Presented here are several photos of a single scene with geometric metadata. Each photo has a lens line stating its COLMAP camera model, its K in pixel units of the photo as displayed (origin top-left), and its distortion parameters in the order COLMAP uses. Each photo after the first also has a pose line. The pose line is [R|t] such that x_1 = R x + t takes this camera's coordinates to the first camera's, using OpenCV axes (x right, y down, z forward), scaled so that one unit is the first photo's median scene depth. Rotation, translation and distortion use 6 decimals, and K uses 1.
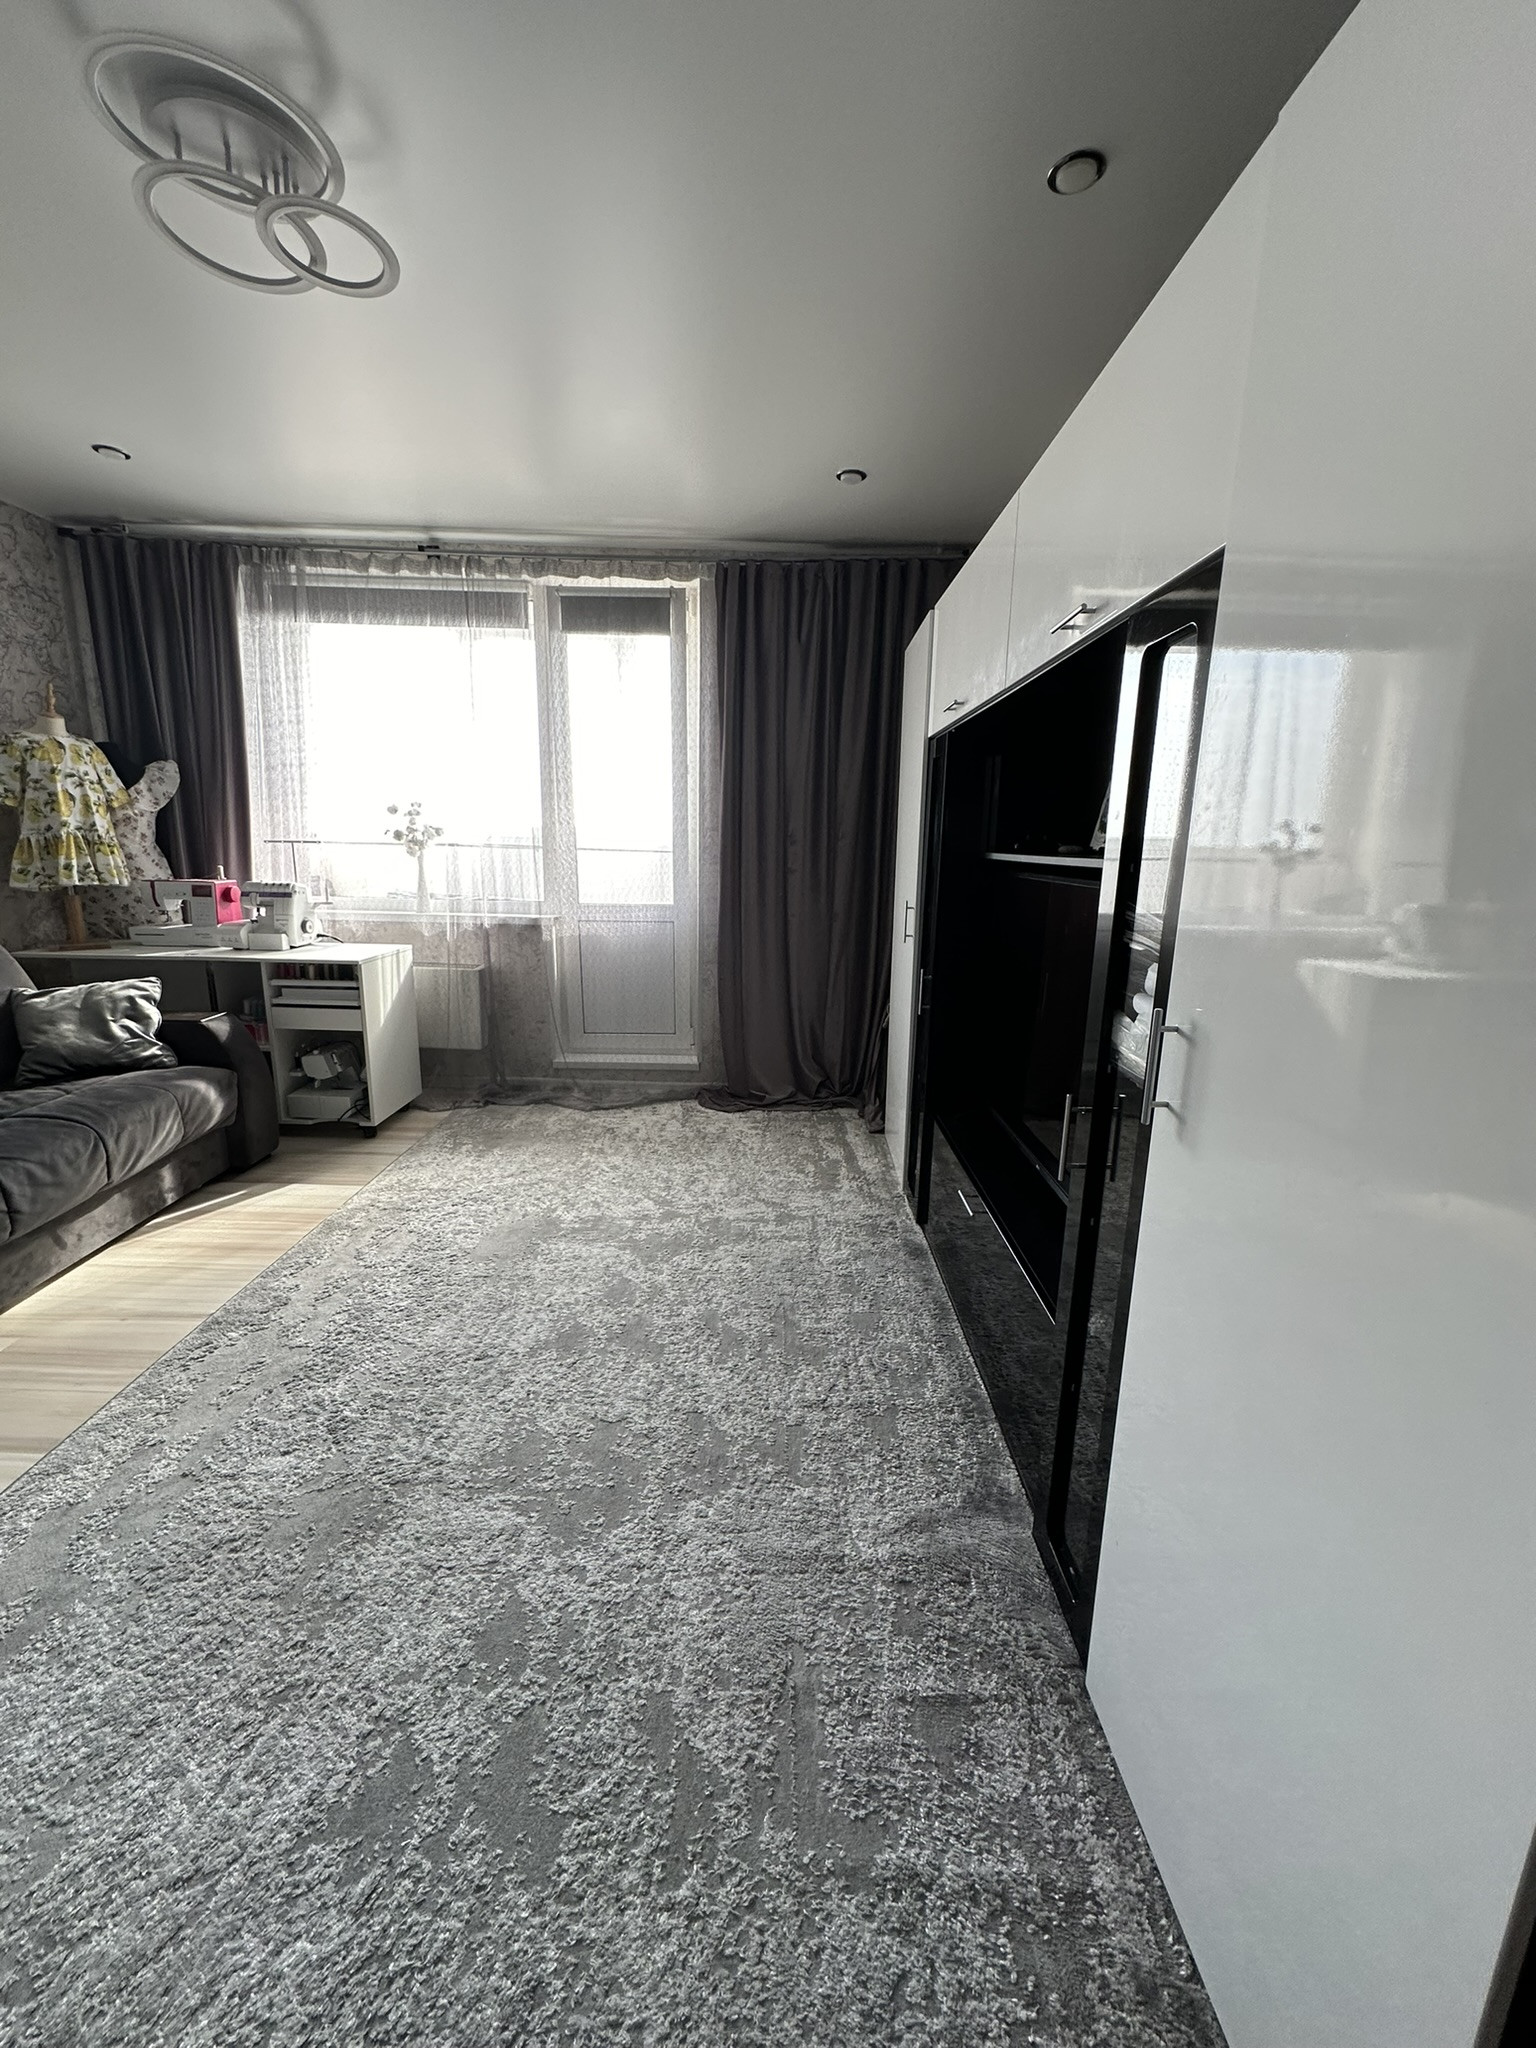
lens RADIAL K [[819.2, 0, 768.0], [0, 819.2, 1022.8], [0, 0, 1]] dist [-0.001174, 0.000067]
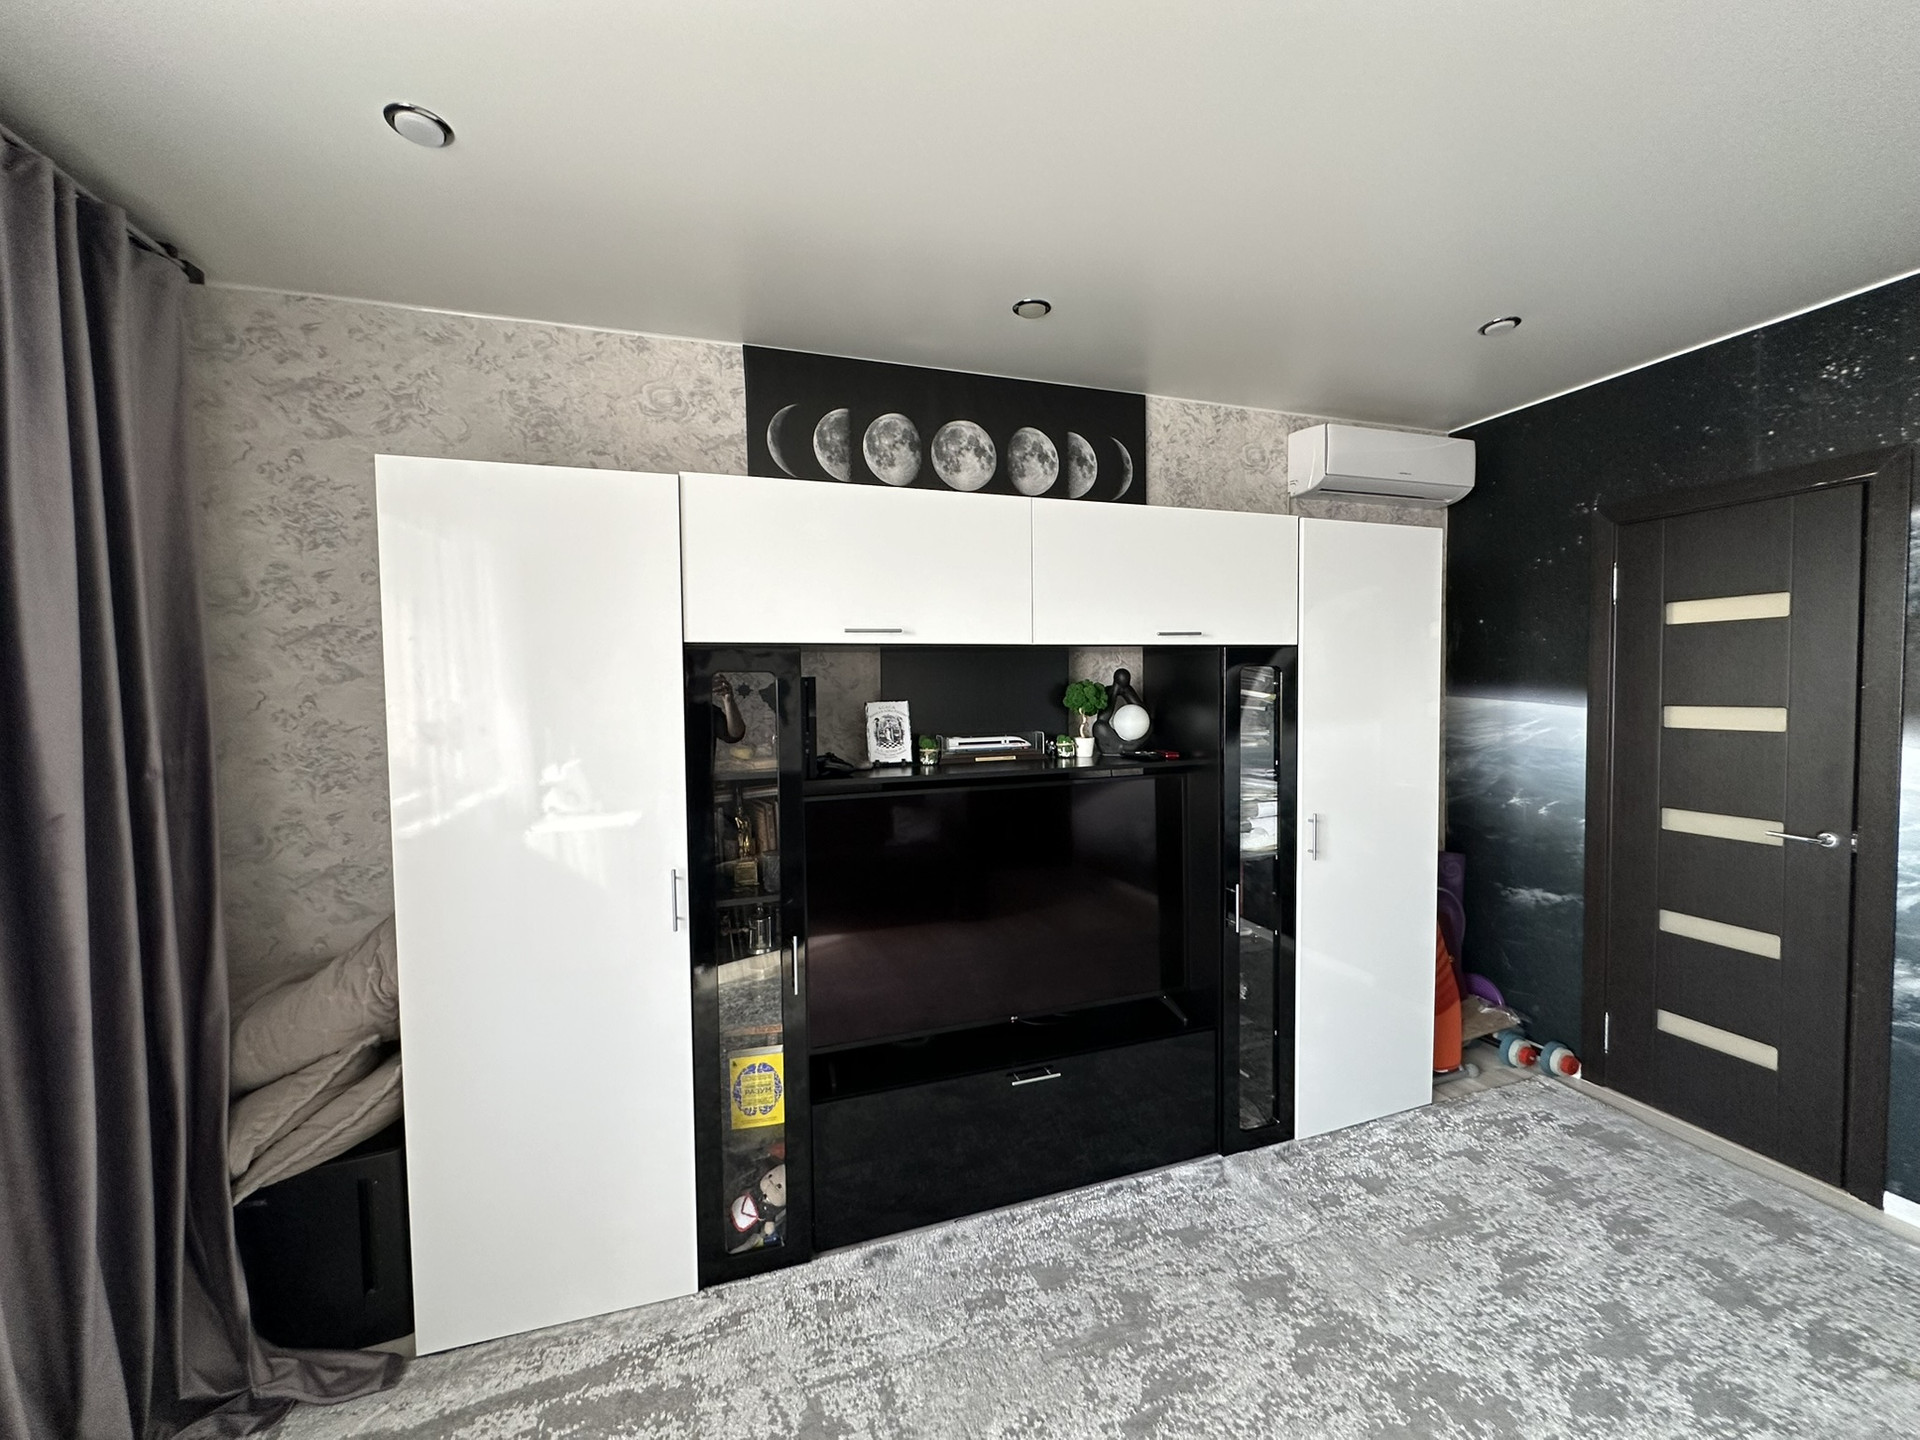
lens RADIAL K [[768.0, 0, 960.6], [0, 768.0, 716.8], [0, 0, 1]] dist [-0.001174, 0.000067]
pose [[-0.325312, -0.058772, 0.943778, -0.404454], [0.212972, 0.967870, 0.133682, -0.247870], [-0.921311, 0.244487, -0.302343, 0.764513]]
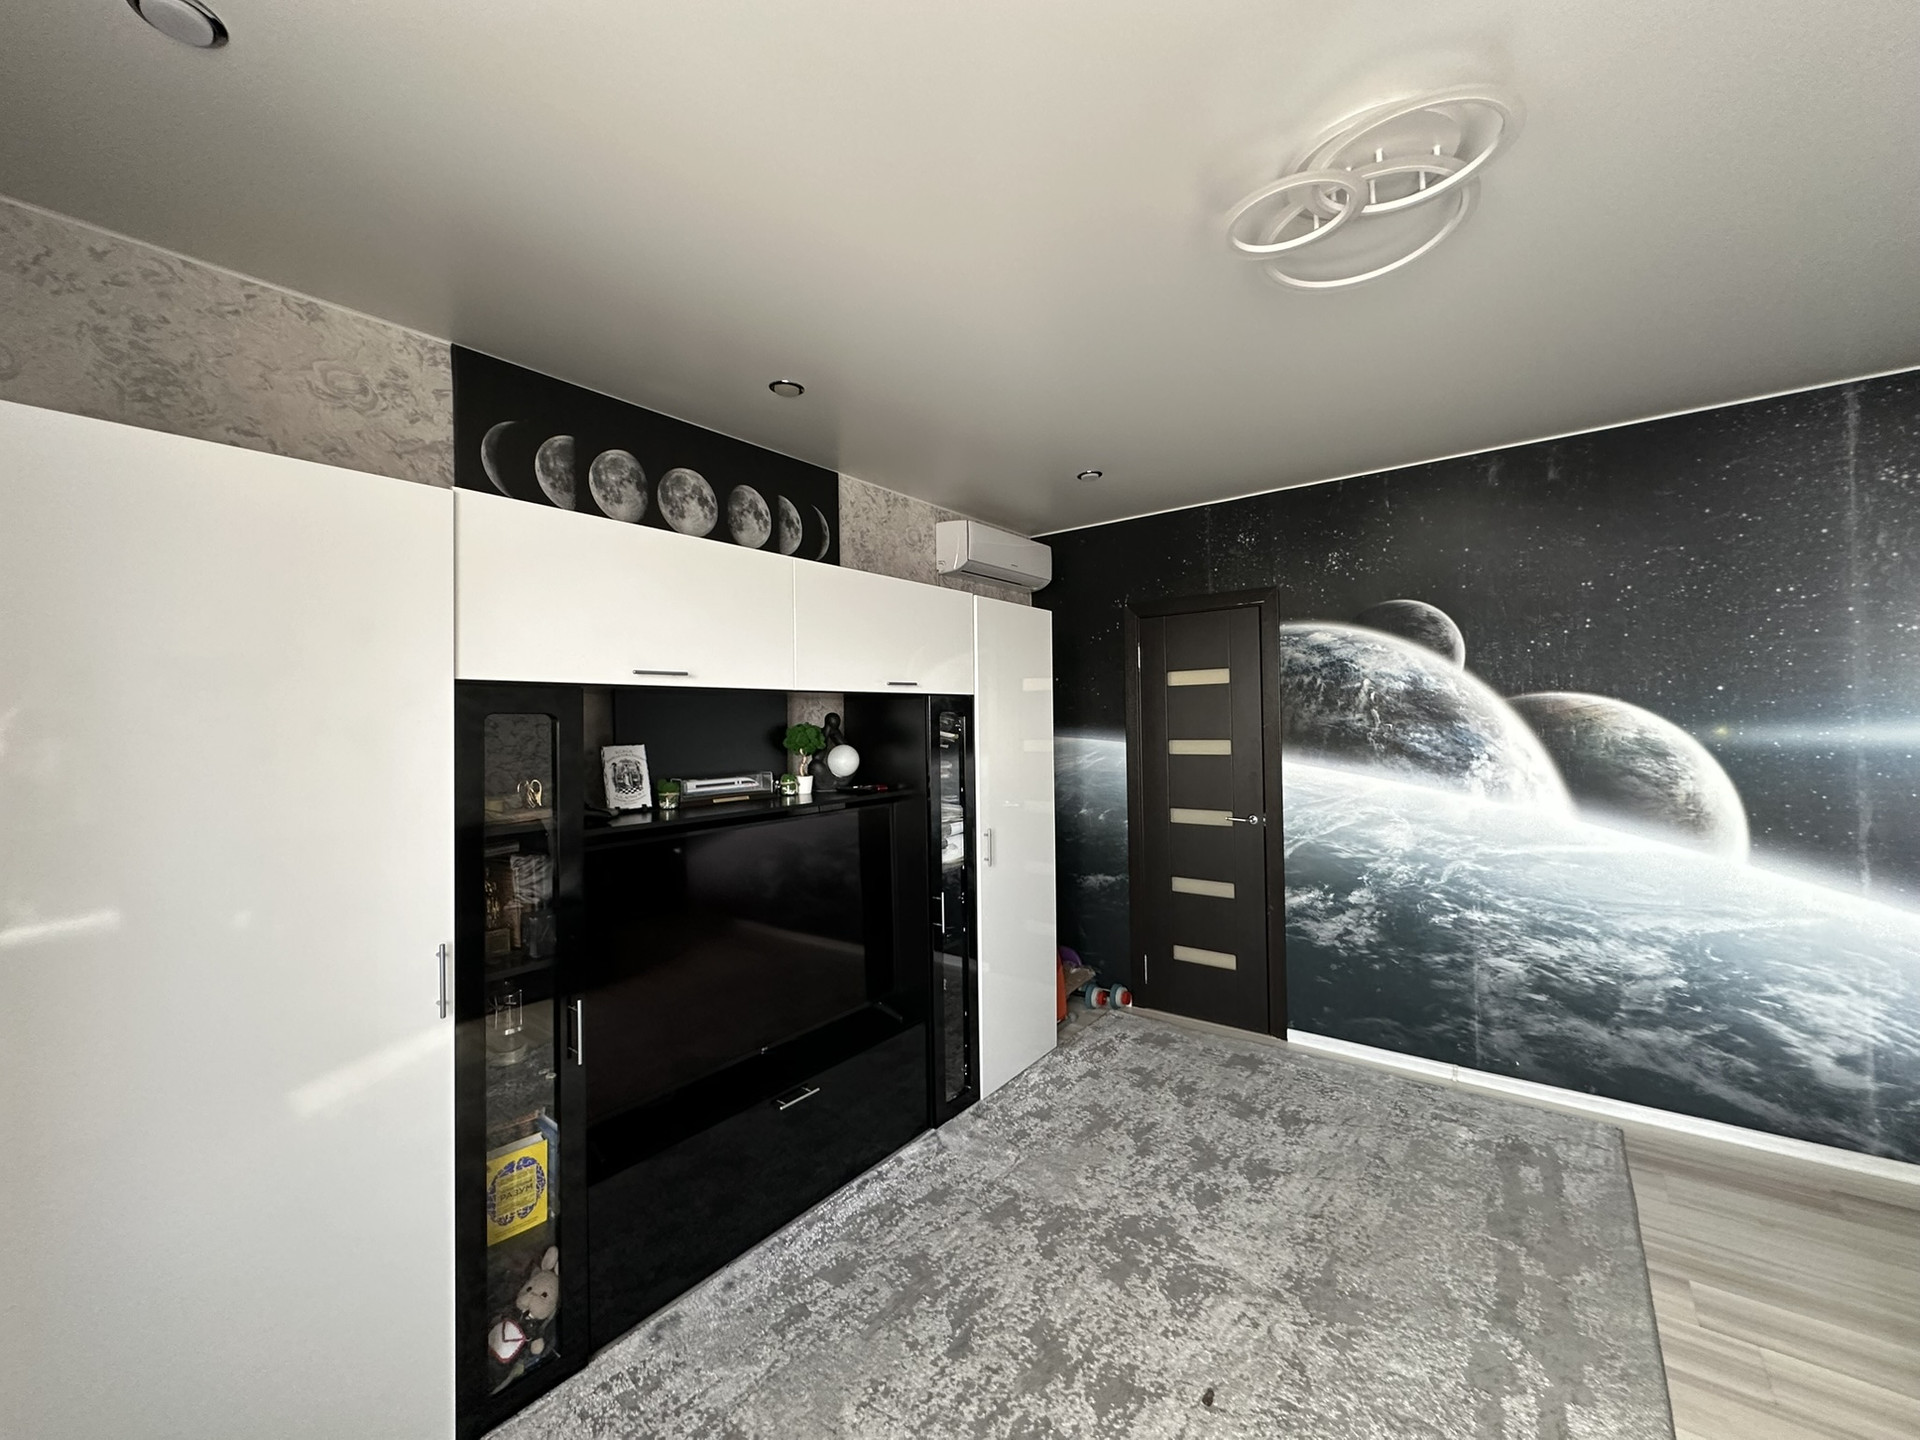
lens RADIAL K [[768.0, 0, 960.0], [0, 768.0, 717.3], [0, 0, 1]] dist [-0.001174, 0.000067]
pose [[-0.793442, -0.005944, 0.608617, -0.363104], [0.131739, 0.974571, 0.181265, -0.287970], [-0.594217, 0.224002, -0.772482, 0.945061]]
